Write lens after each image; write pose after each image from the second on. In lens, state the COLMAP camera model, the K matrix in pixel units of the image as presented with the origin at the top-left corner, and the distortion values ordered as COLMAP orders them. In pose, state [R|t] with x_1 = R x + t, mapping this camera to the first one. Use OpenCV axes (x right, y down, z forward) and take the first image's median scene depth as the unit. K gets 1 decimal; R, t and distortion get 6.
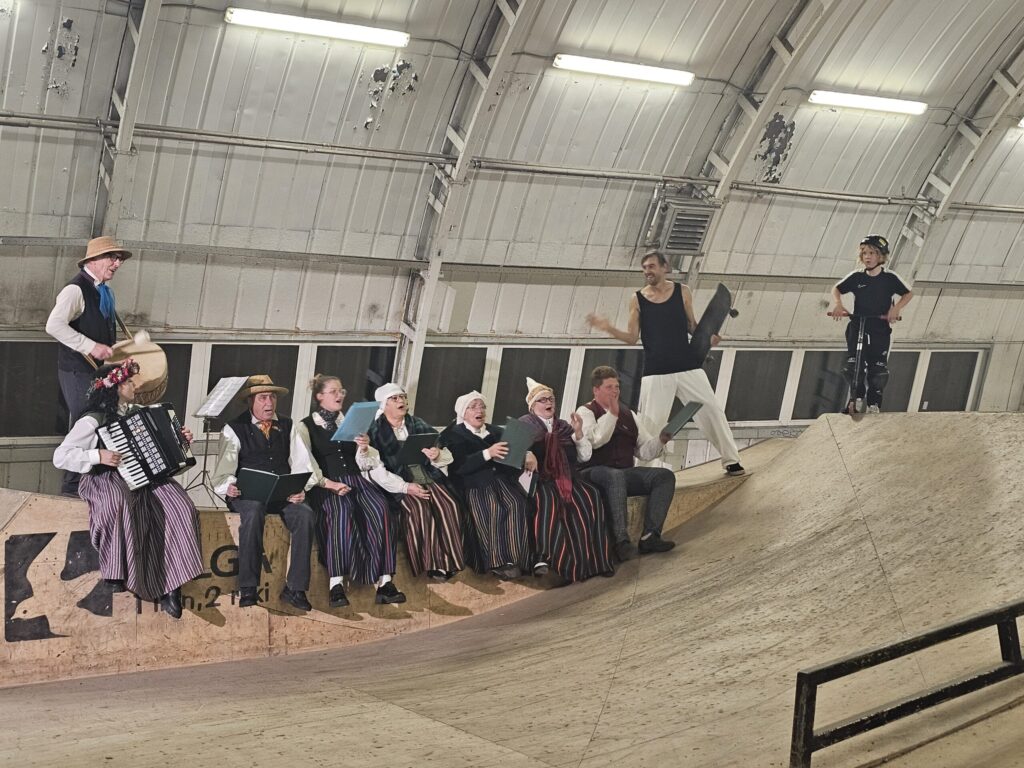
lens RADIAL K [[1451.2, 0, 516.8], [0, 1451.2, 367.0], [0, 0, 1]] dist [0.200707, -0.611528]
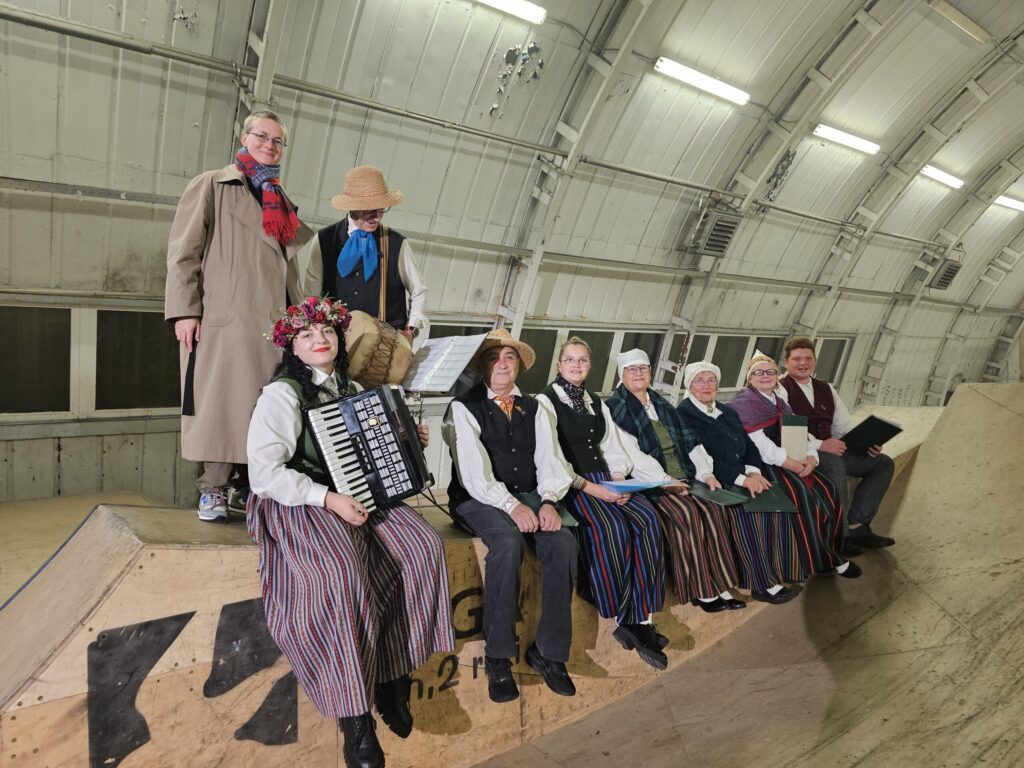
lens RADIAL K [[705.9, 0, 510.4], [0, 705.9, 386.9], [0, 0, 1]] dist [0.059351, -0.042945]
pose [[0.993252, -0.003415, 0.115924, -0.154546], [-0.001173, 0.999219, 0.039486, 0.013634], [-0.115968, -0.039356, 0.992473, 0.494932]]
